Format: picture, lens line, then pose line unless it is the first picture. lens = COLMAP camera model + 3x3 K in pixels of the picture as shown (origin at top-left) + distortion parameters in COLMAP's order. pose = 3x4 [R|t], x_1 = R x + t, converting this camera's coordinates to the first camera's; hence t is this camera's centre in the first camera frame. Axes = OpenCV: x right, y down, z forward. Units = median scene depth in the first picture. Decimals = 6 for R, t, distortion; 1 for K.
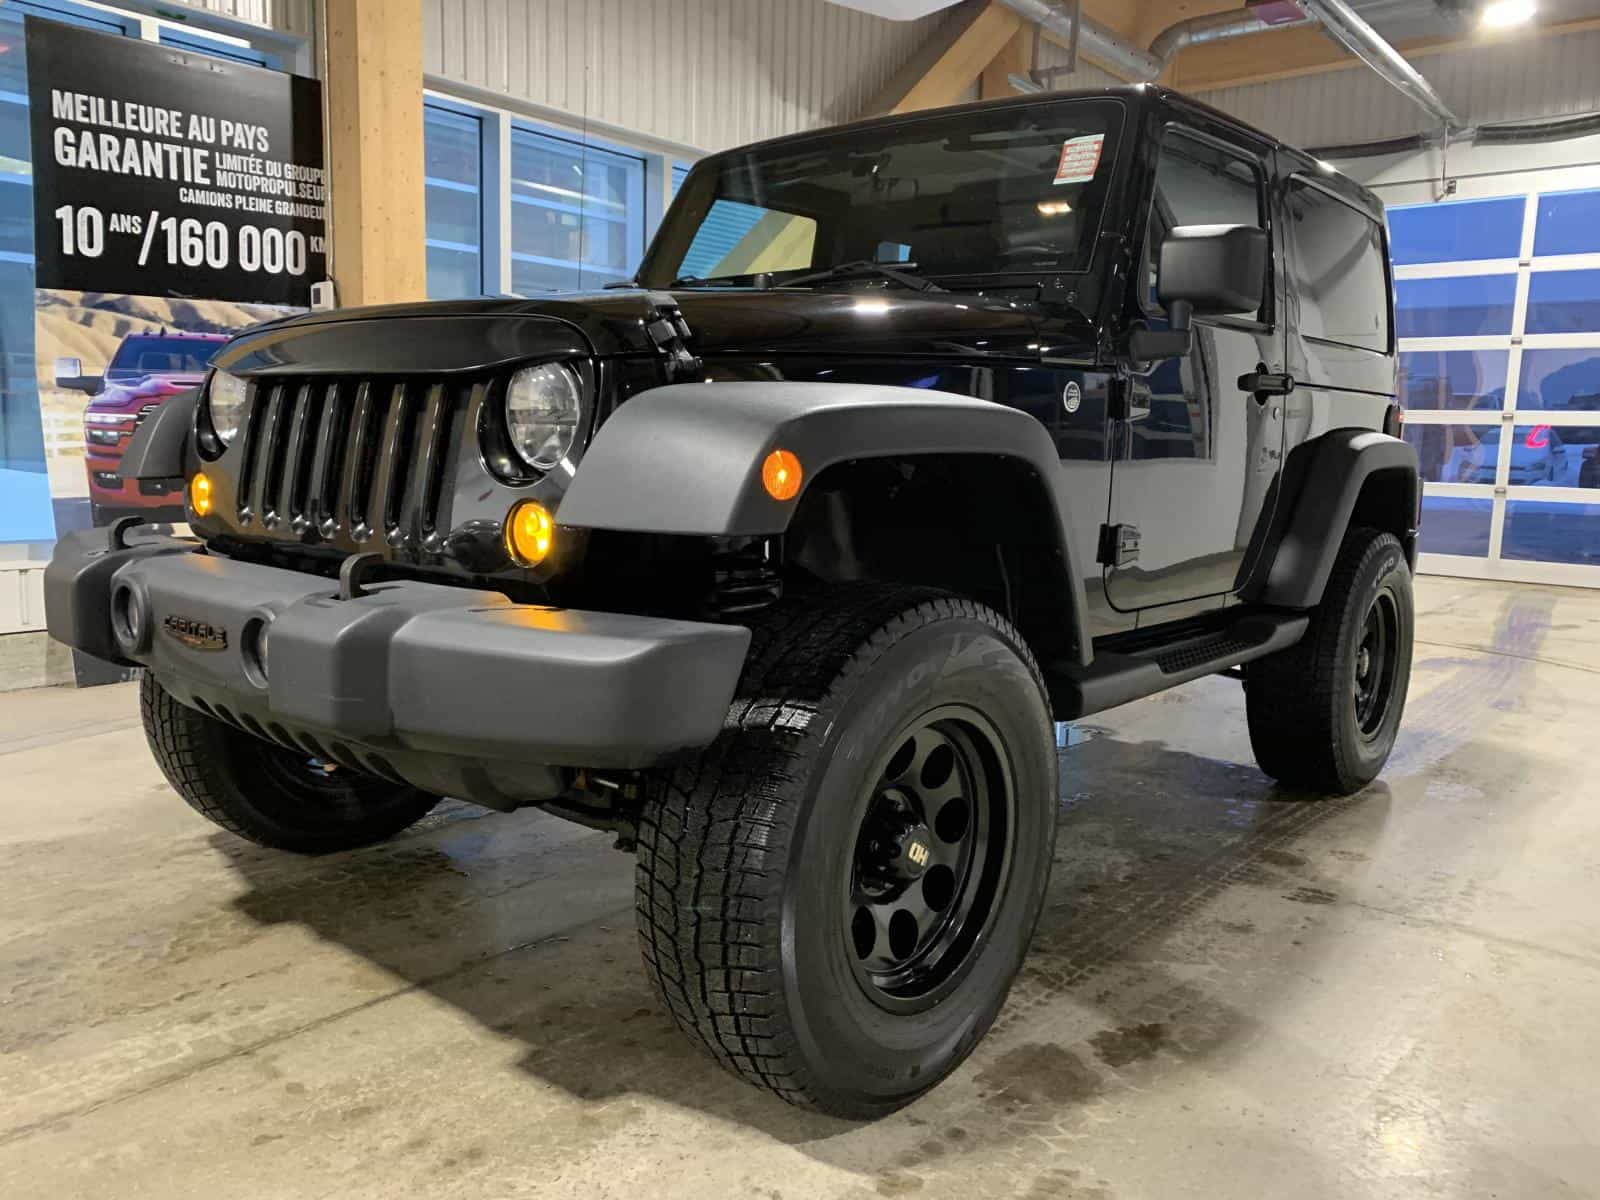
lens RADIAL K [[1216.6, 0, 800.0], [0, 1216.6, 600.0], [0, 0, 1]] dist [0.004787, 0.012828]
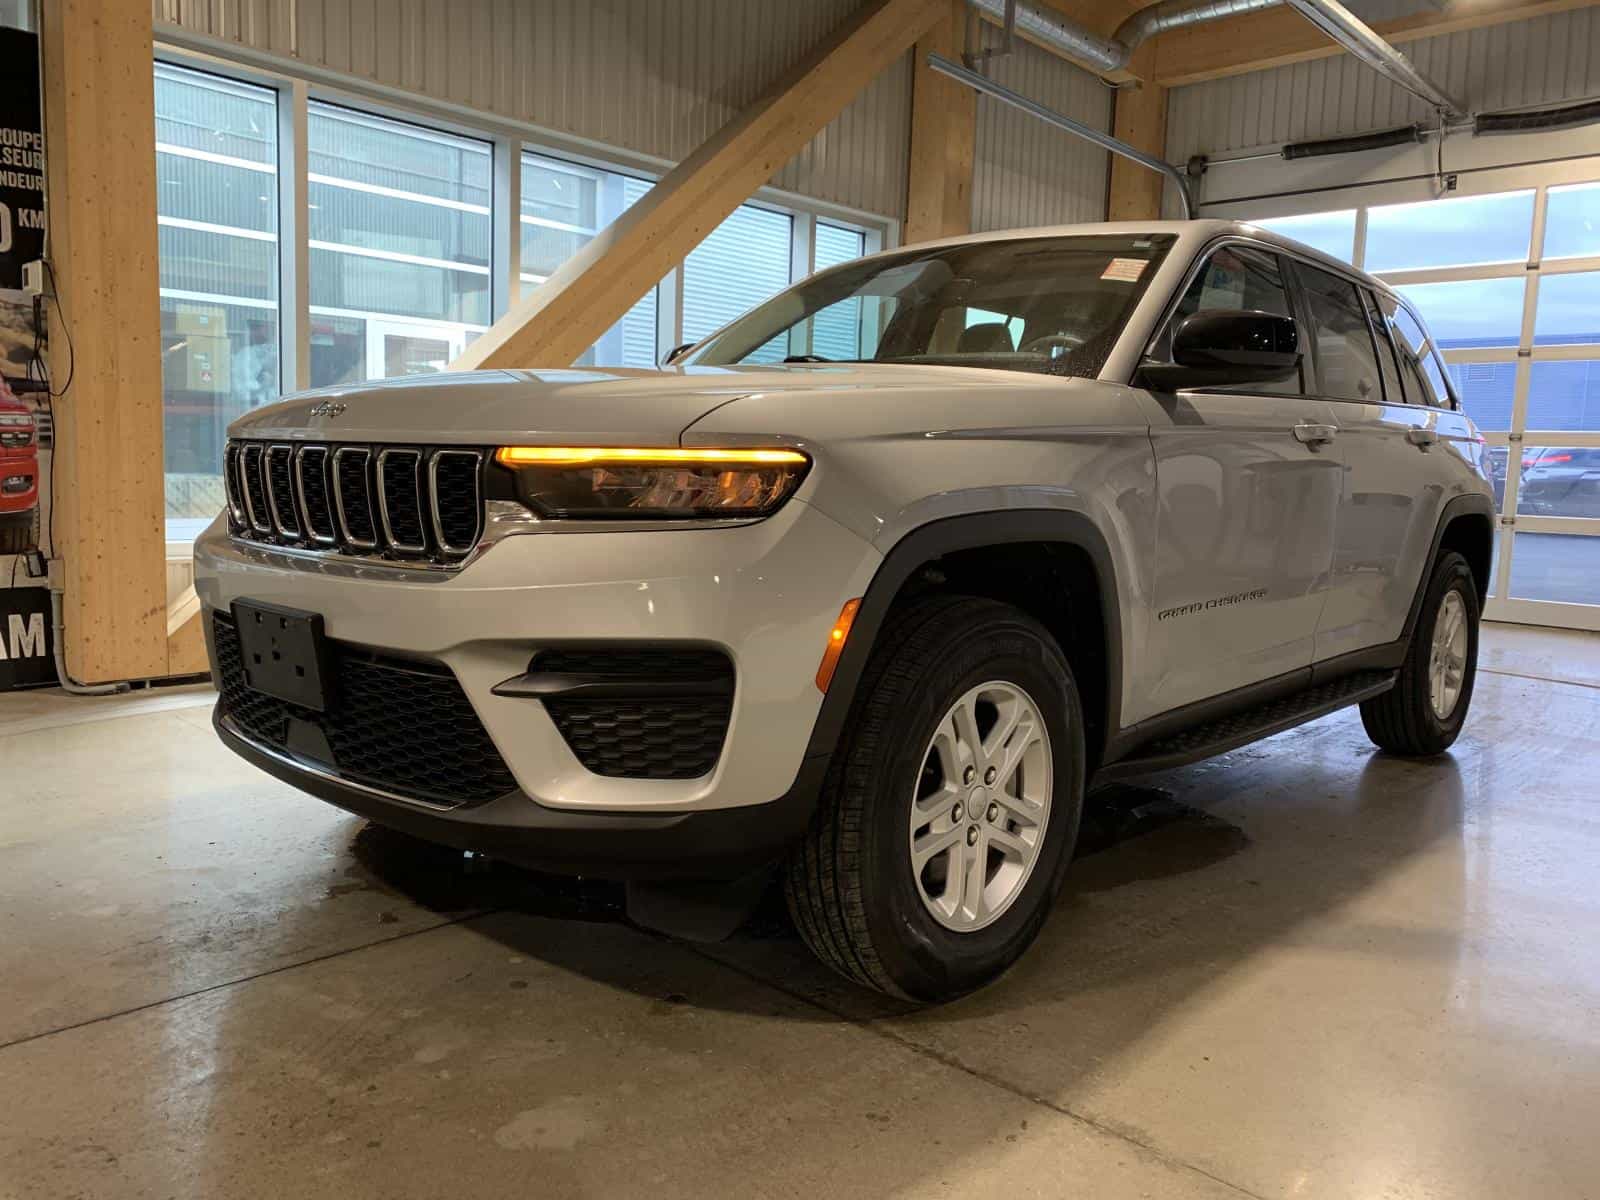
lens RADIAL K [[1222.3, 0, 792.7], [0, 1222.3, 603.2], [0, 0, 1]] dist [0.007629, 0.001519]
pose [[0.998079, 0.013004, -0.060580, 0.125275], [-0.014709, 0.999506, -0.027786, 0.000873], [0.060188, 0.028624, 0.997777, 0.096354]]
